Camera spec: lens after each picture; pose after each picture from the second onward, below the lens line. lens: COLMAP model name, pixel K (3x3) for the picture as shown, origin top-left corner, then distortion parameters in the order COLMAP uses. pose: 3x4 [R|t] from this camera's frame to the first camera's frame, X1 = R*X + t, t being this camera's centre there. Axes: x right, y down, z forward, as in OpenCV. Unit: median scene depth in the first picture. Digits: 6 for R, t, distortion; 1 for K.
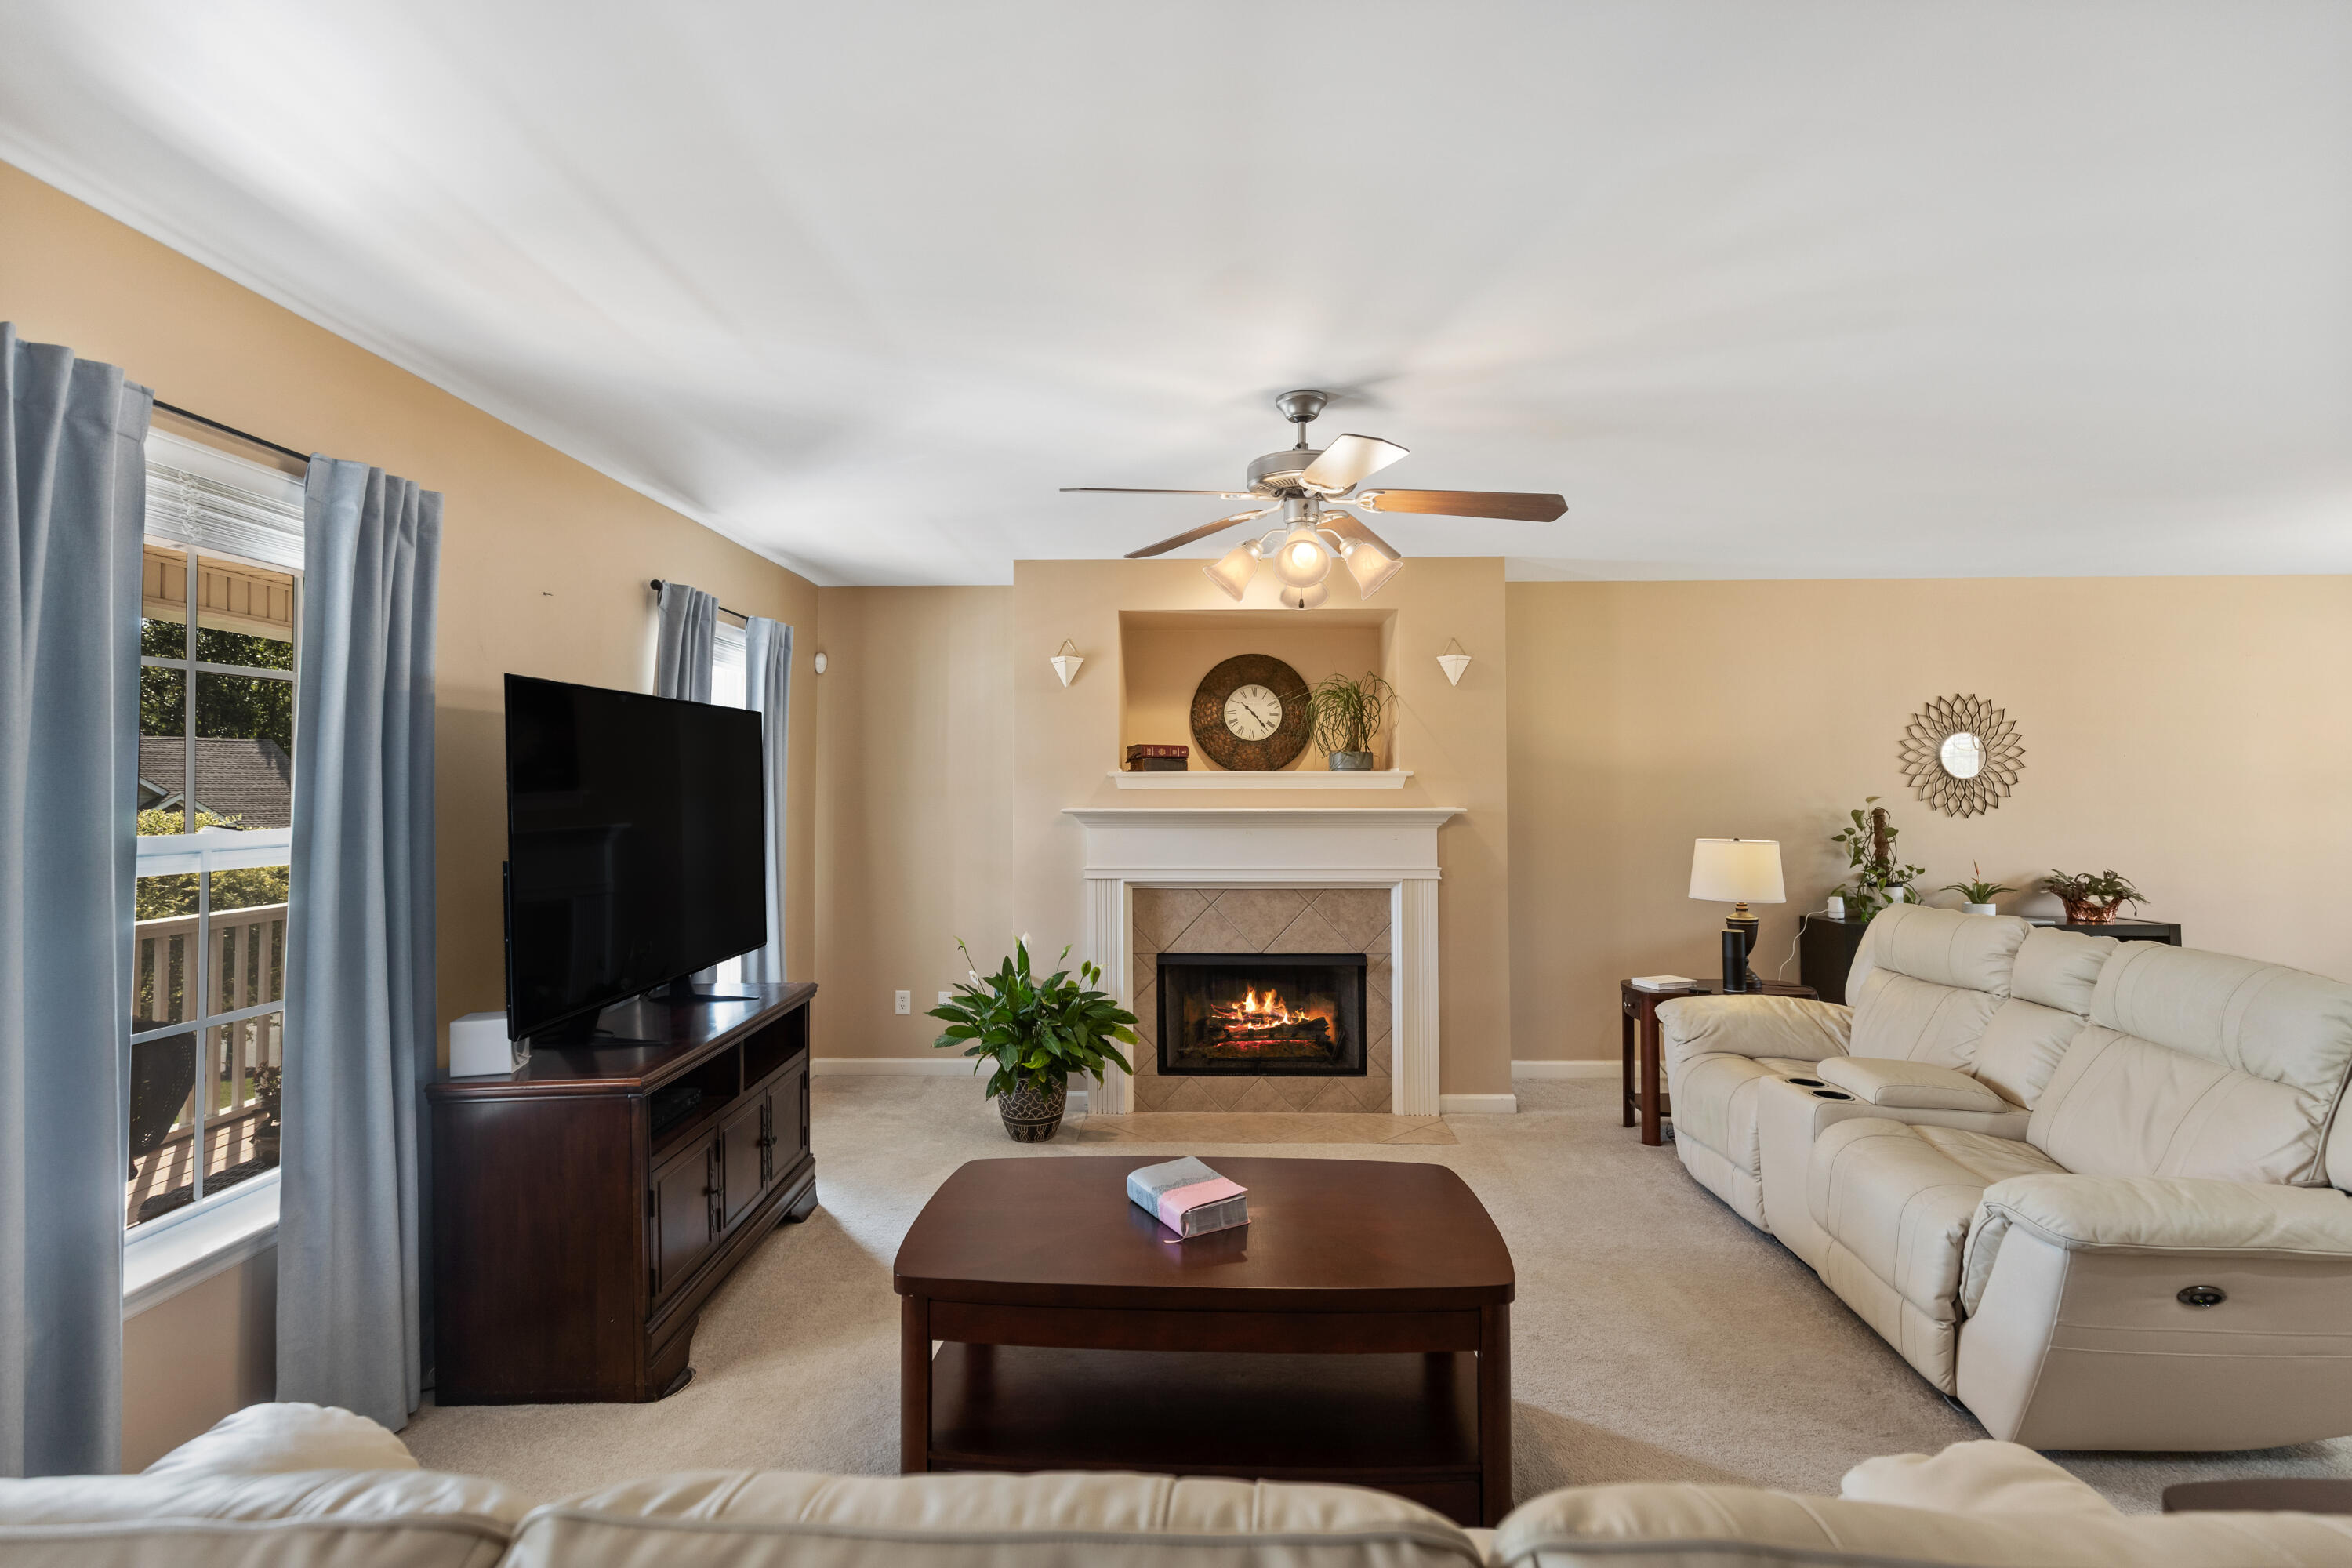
lens RADIAL K [[1102.3, 0, 1171.9], [0, 1102.3, 765.7], [0, 0, 1]] dist [-0.001203, -0.001553]
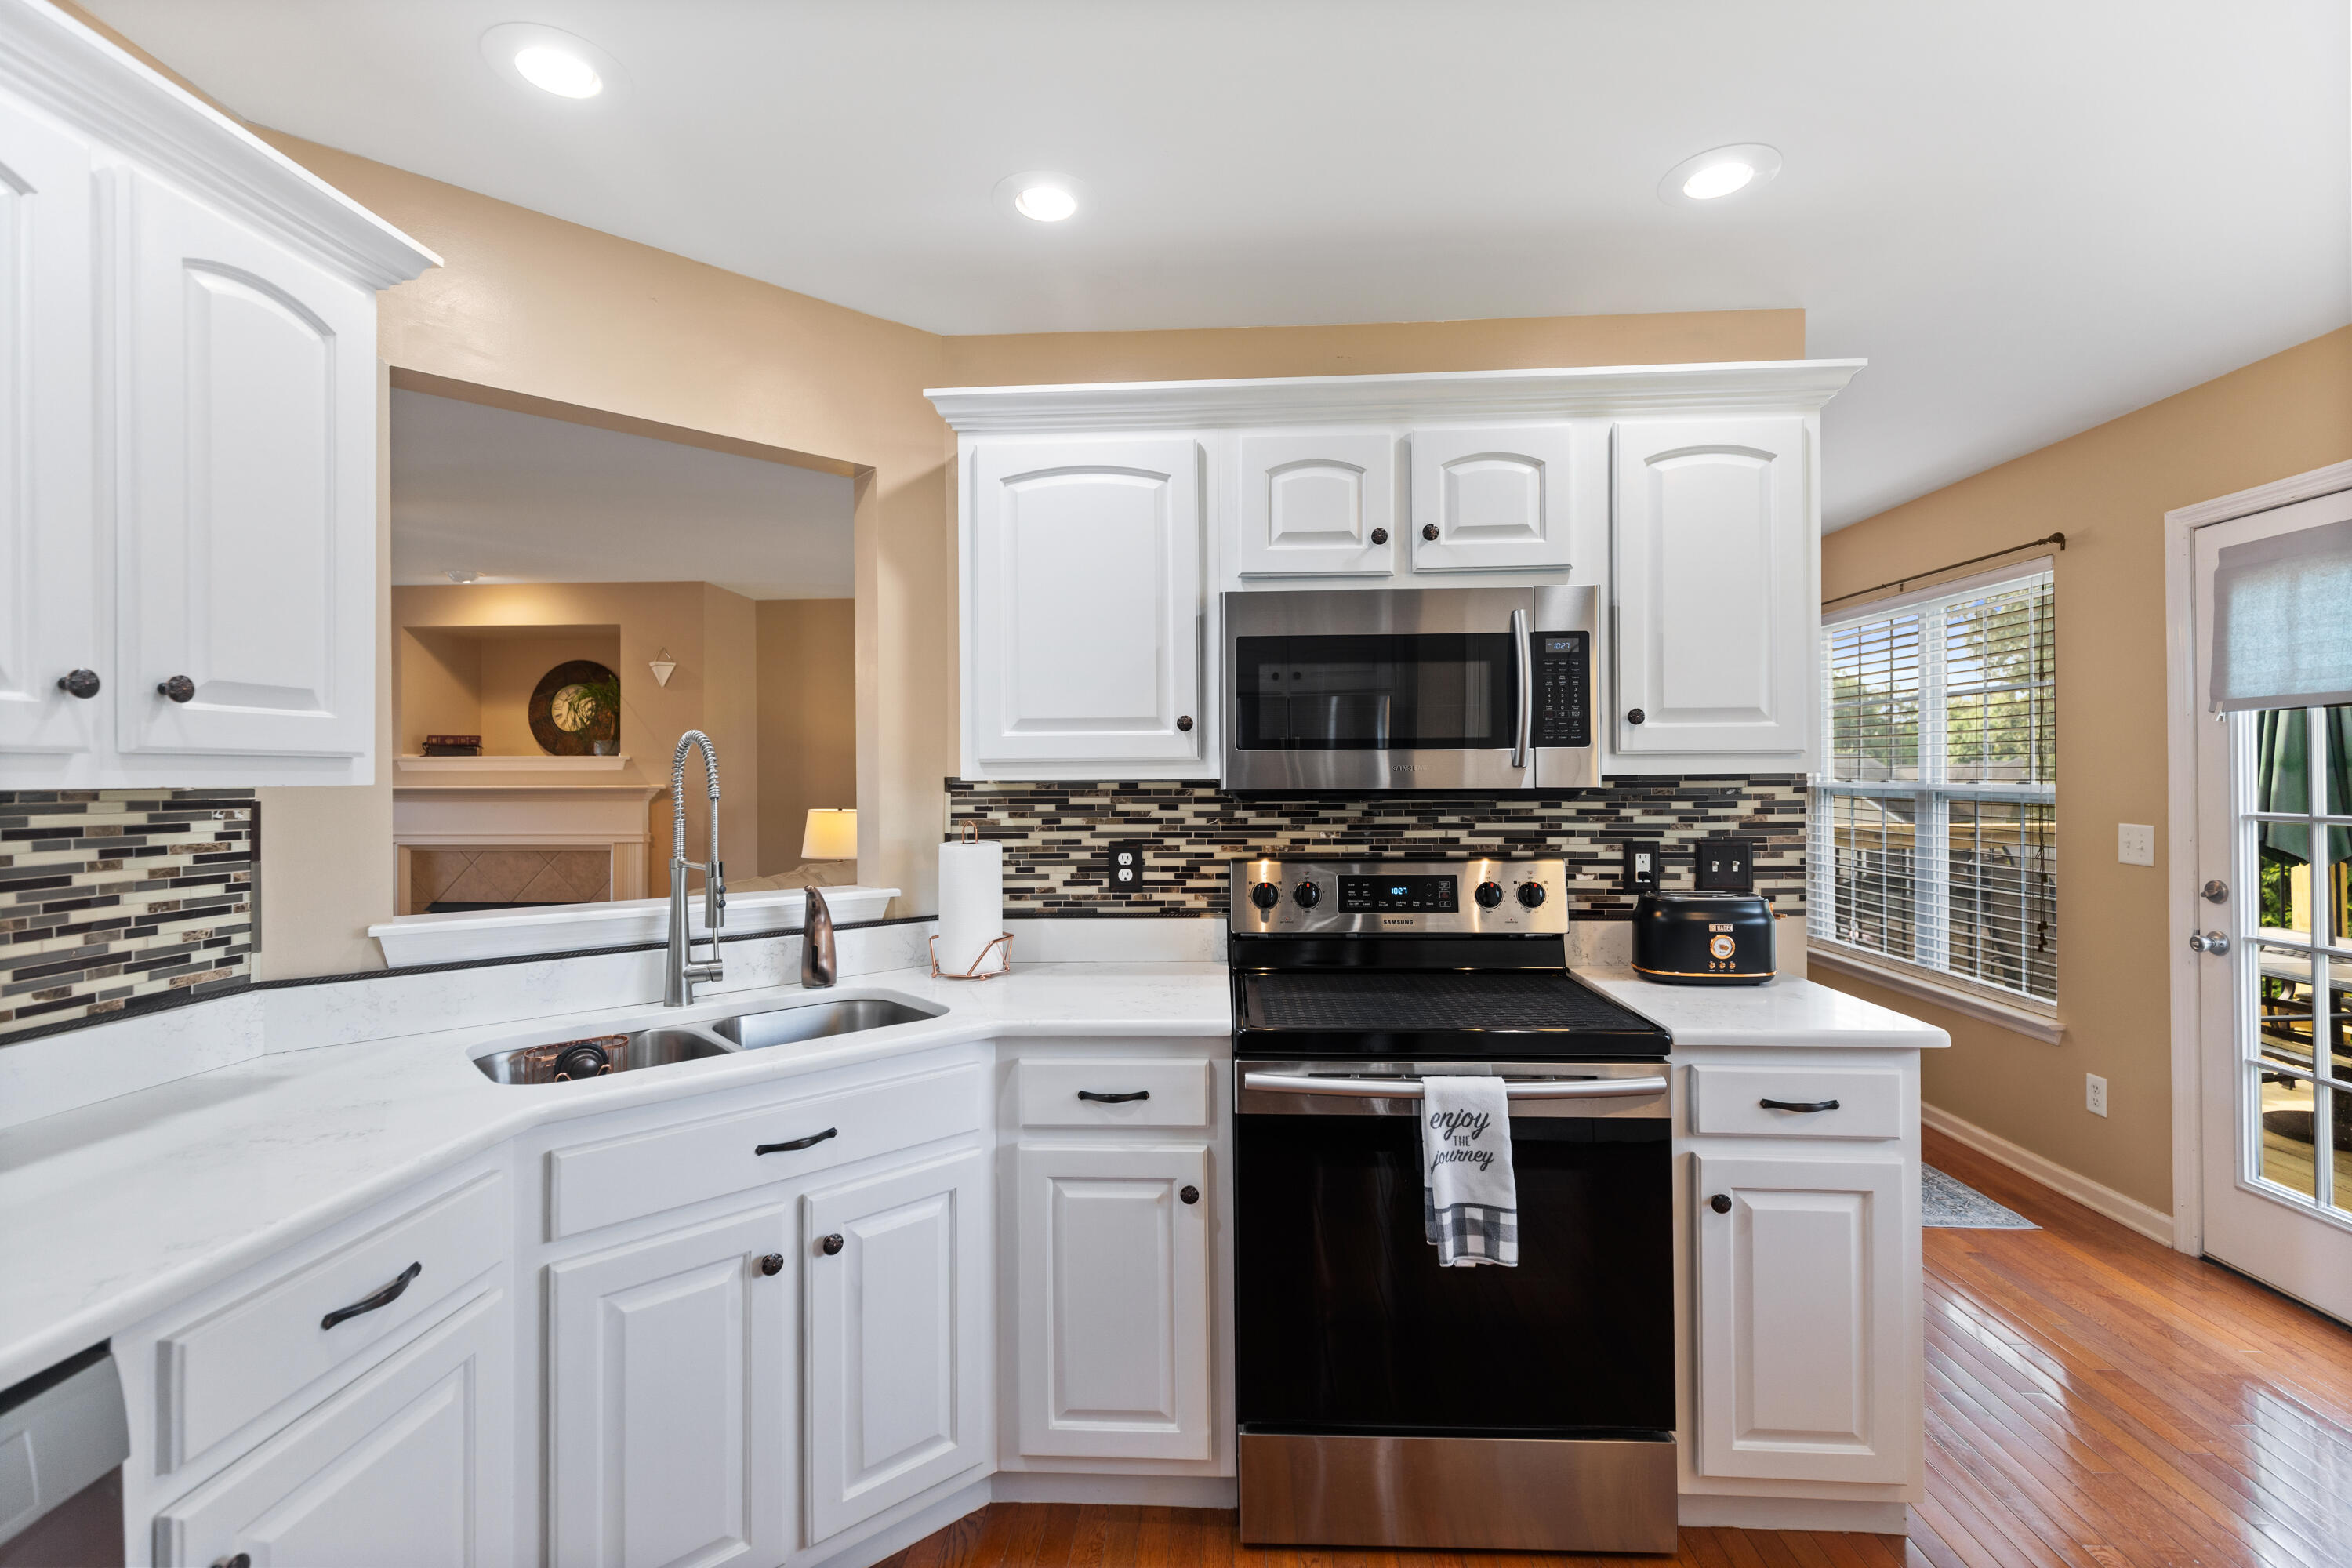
lens RADIAL K [[1066.0, 0, 1177.2], [0, 1066.0, 770.2], [0, 0, 1]] dist [0.010648, -0.000387]
pose [[0.999599, -0.003390, -0.028126, 0.868387], [0.003752, 0.999911, 0.012825, 0.008503], [0.028080, -0.012925, 0.999522, -0.184843]]
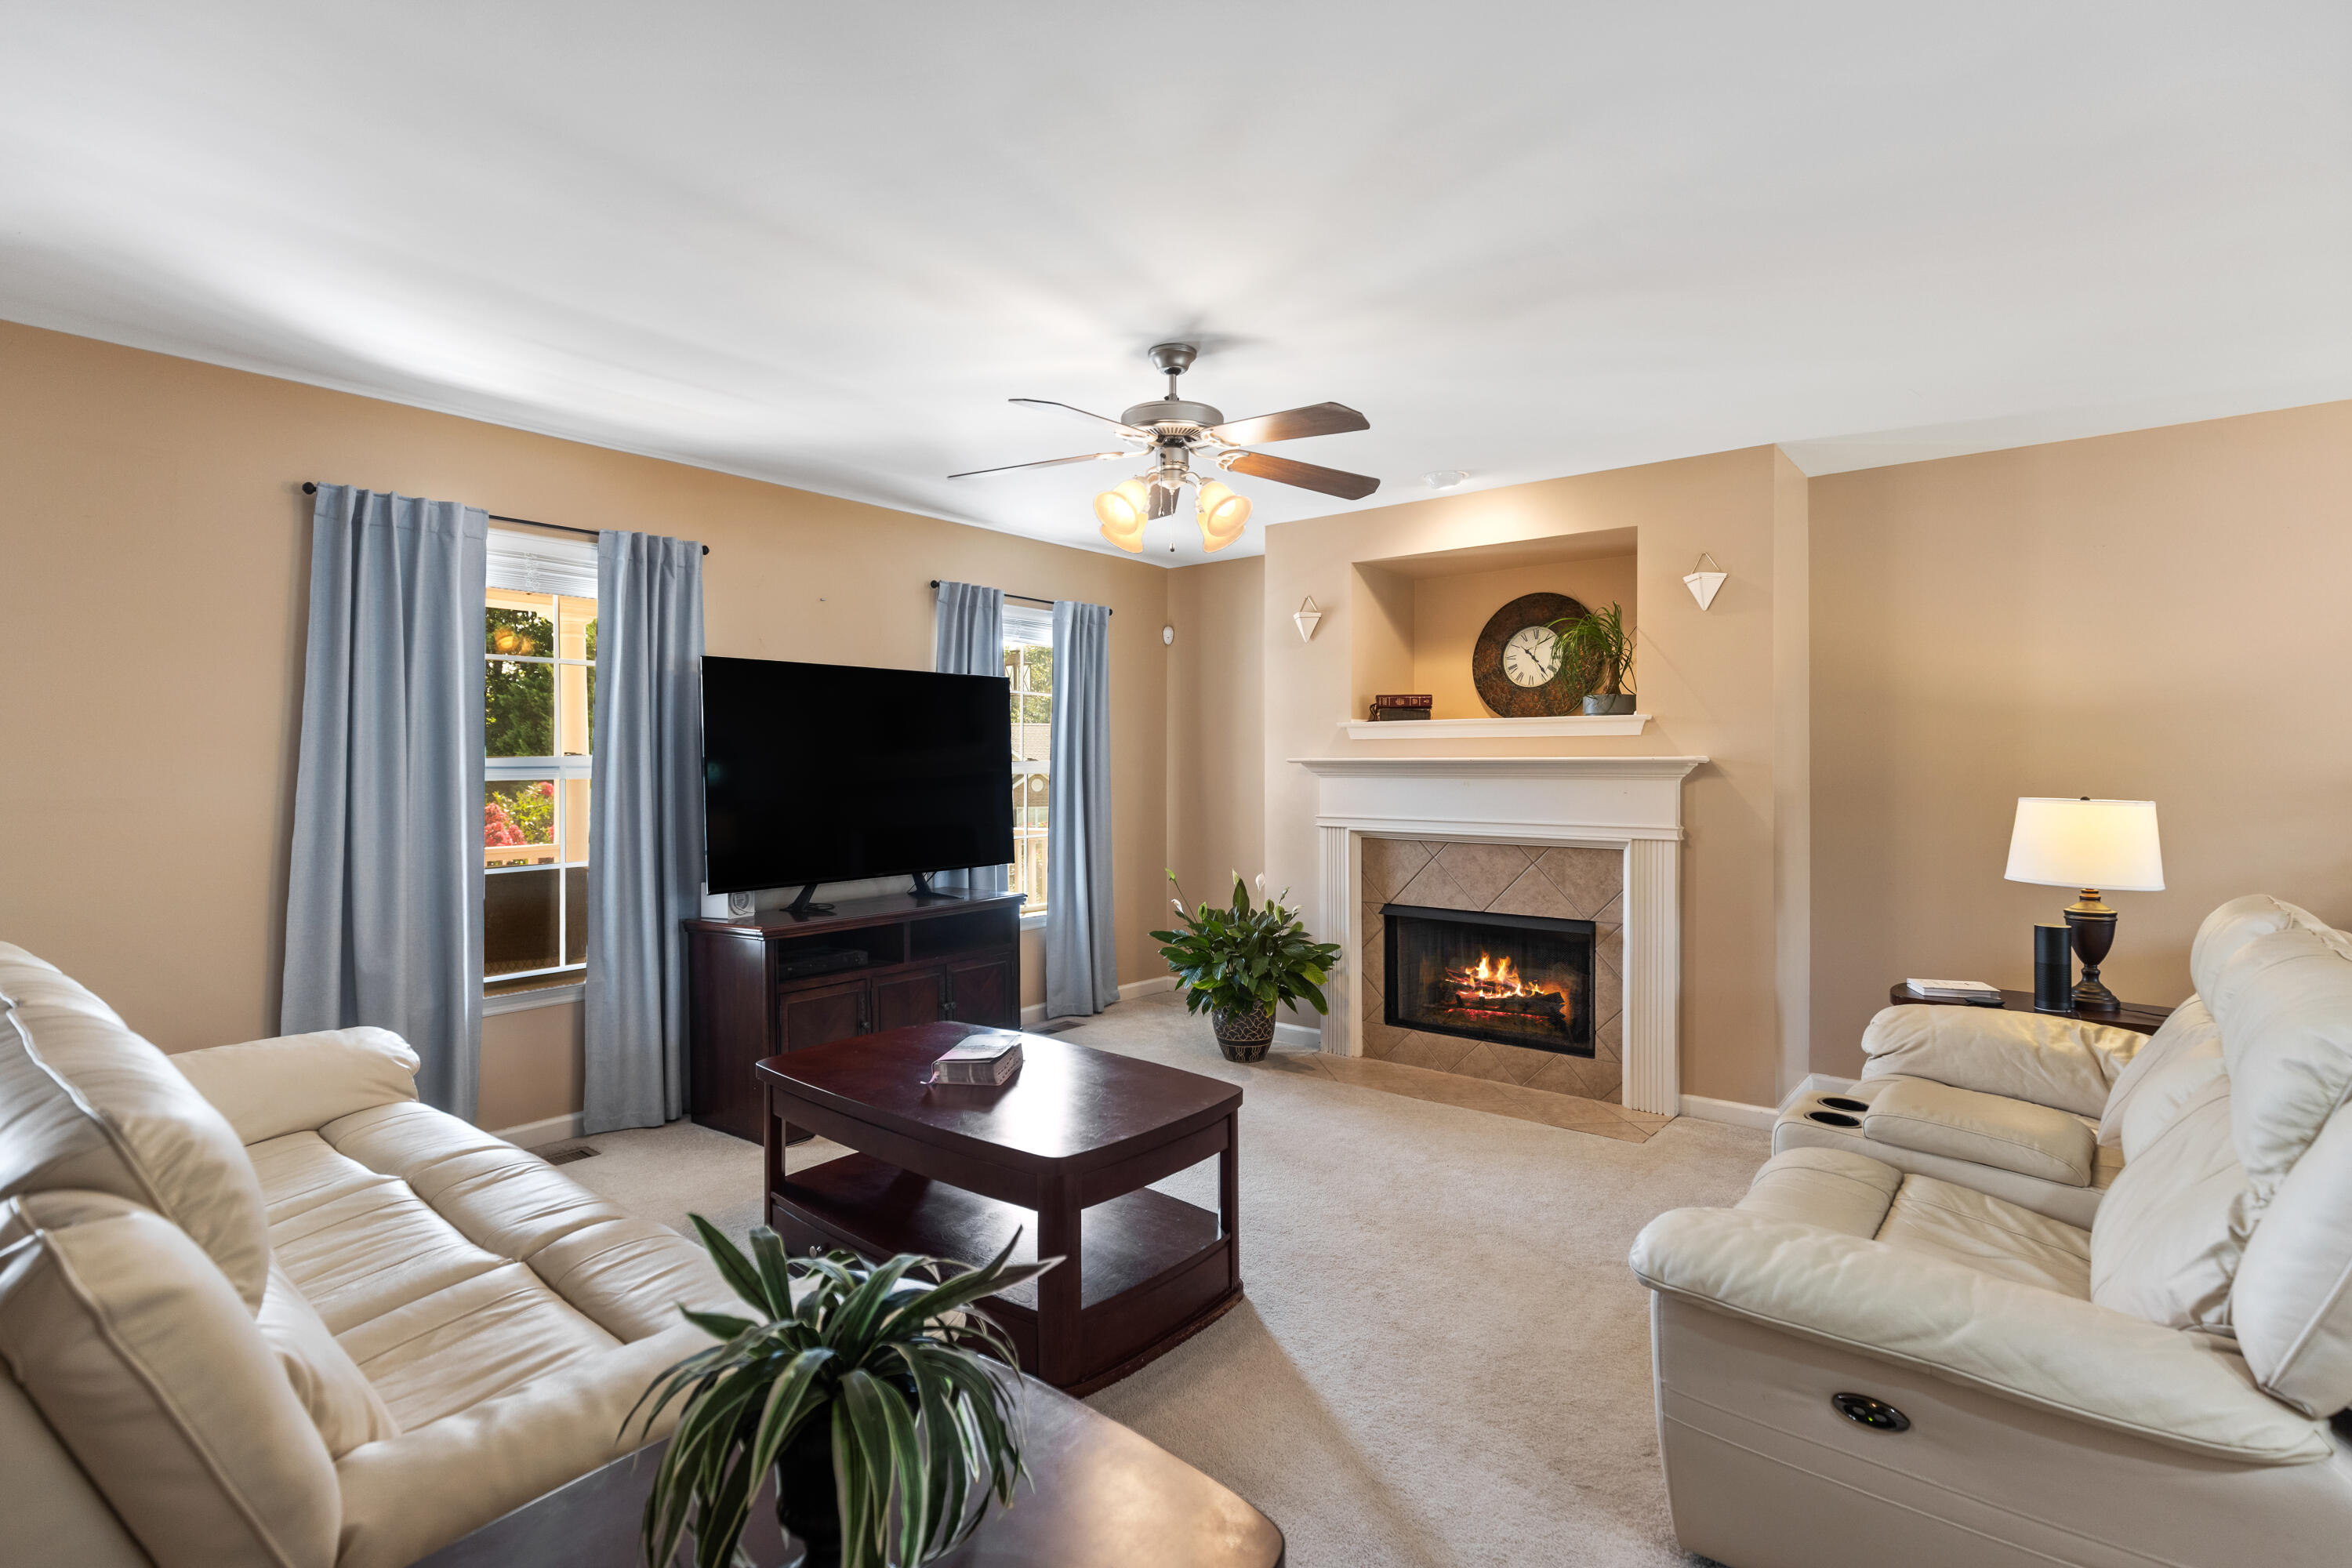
lens RADIAL K [[1121.1, 0, 1173.5], [0, 1121.1, 768.2], [0, 0, 1]] dist [0.002218, 0.000160]
pose [[0.795961, 0.003474, -0.605338, 0.451453], [0.011333, 0.999723, 0.020639, 0.024861], [0.605242, -0.023288, 0.795701, 0.078938]]
